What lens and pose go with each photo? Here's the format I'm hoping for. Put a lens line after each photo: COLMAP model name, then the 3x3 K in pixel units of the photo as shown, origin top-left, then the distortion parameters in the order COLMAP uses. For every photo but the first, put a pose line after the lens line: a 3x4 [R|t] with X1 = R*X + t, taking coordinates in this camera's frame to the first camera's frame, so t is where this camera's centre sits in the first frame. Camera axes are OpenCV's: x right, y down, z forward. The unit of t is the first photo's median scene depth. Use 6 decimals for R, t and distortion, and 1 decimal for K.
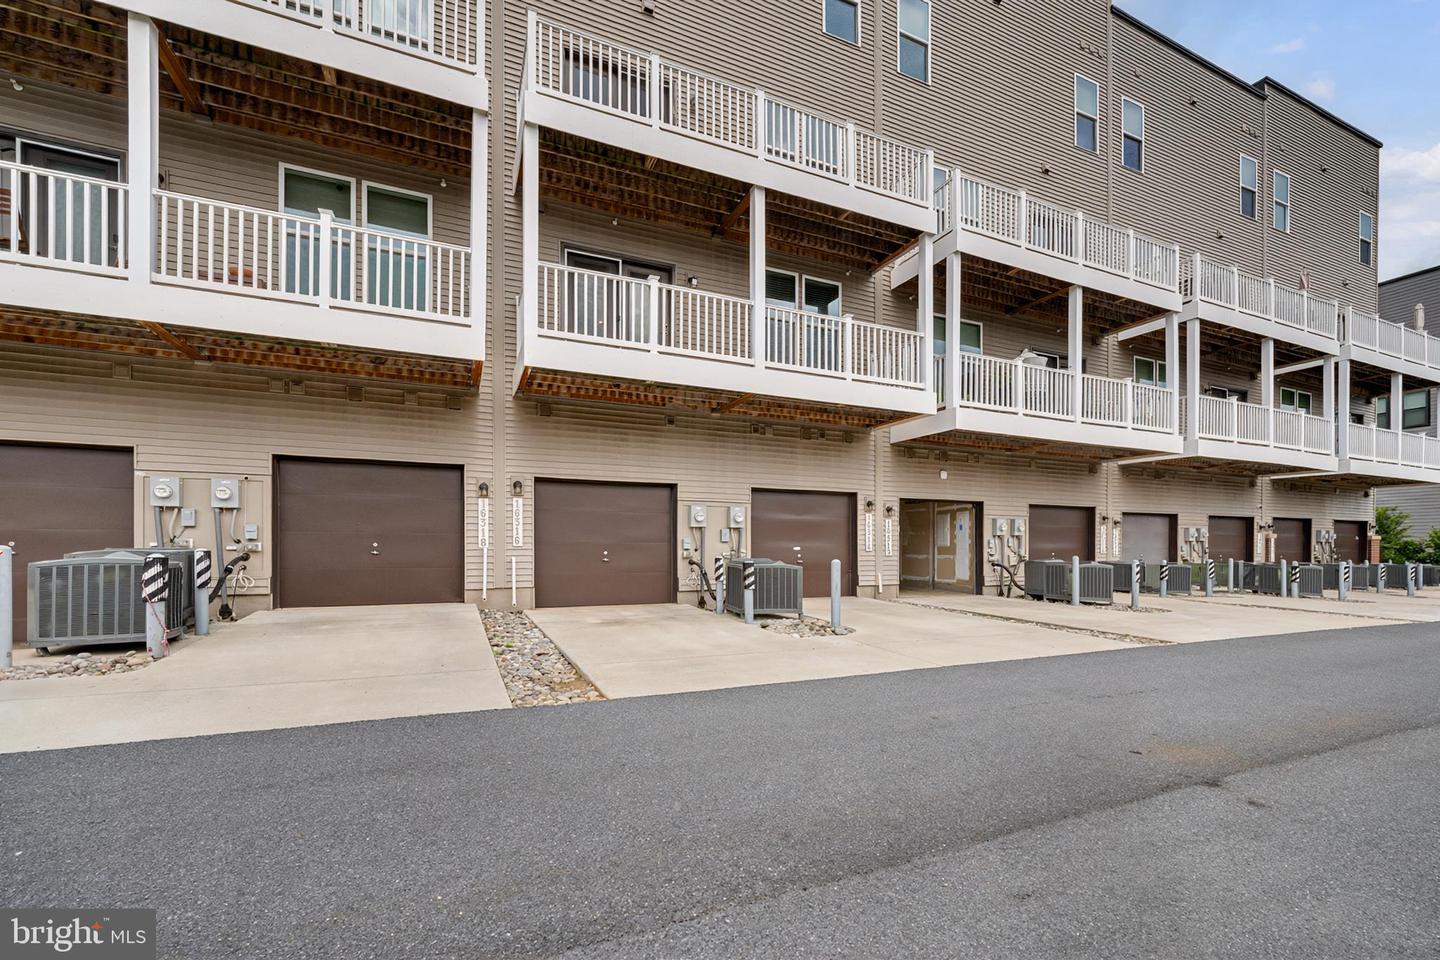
lens RADIAL K [[544.8, 0, 718.3], [0, 544.8, 551.0], [0, 0, 1]] dist [-0.001019, 0.000036]
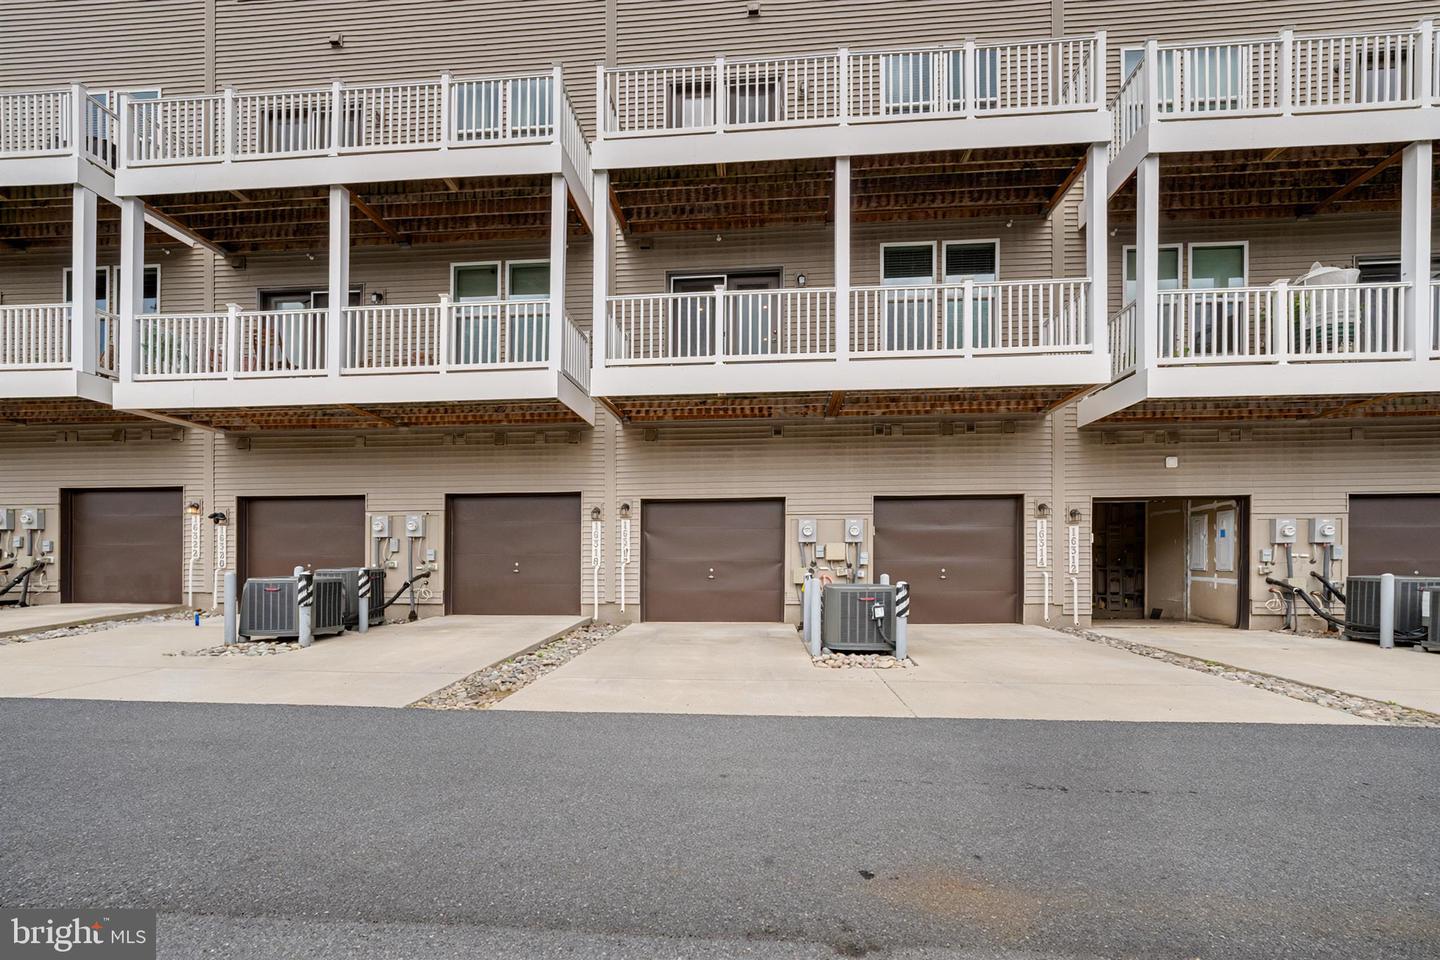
lens RADIAL K [[551.5, 0, 717.6], [0, 551.5, 567.7], [0, 0, 1]] dist [-0.001309, 0.000137]
pose [[0.900597, -0.005881, -0.434616, 0.264249], [0.004580, 0.999981, -0.004042, 0.002554], [0.434631, 0.001649, 0.900607, 0.098490]]
